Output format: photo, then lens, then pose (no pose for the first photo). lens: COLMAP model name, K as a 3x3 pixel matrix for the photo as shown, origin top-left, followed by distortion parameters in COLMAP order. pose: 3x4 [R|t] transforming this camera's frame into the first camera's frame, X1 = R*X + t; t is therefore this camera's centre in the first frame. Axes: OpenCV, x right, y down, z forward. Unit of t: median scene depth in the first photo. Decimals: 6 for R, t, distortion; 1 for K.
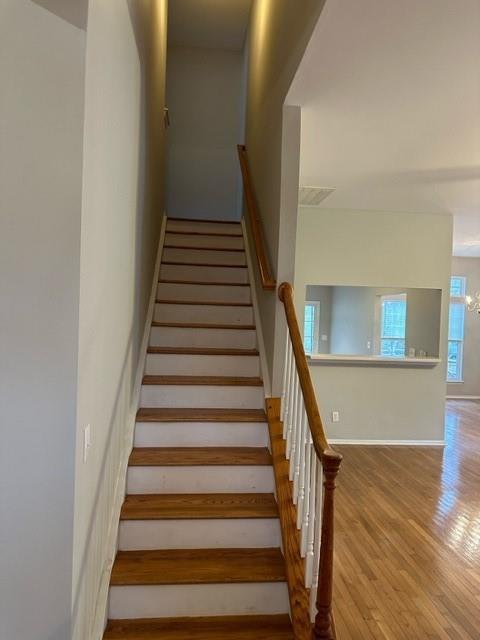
lens RADIAL K [[446.9, 0, 243.3], [0, 446.9, 317.3], [0, 0, 1]] dist [0.108763, -0.140109]
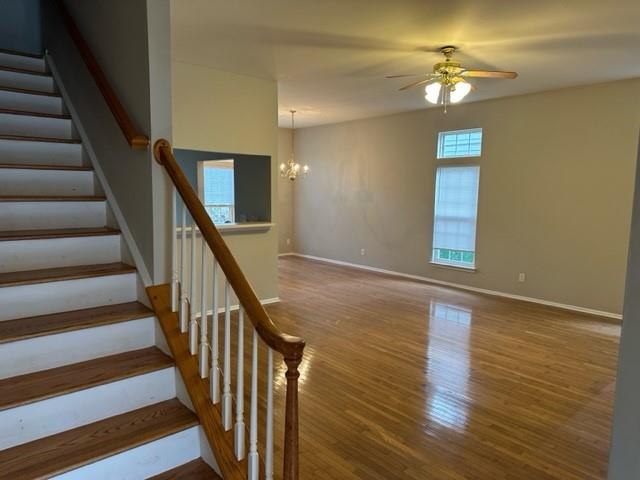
lens RADIAL K [[446.9, 0, 321.9], [0, 446.9, 235.4], [0, 0, 1]] dist [0.108763, -0.140109]
pose [[0.818199, -0.084147, 0.568743, -0.143894], [0.020902, 0.992931, 0.116838, 0.002653], [-0.574554, -0.083709, 0.814174, 0.171582]]
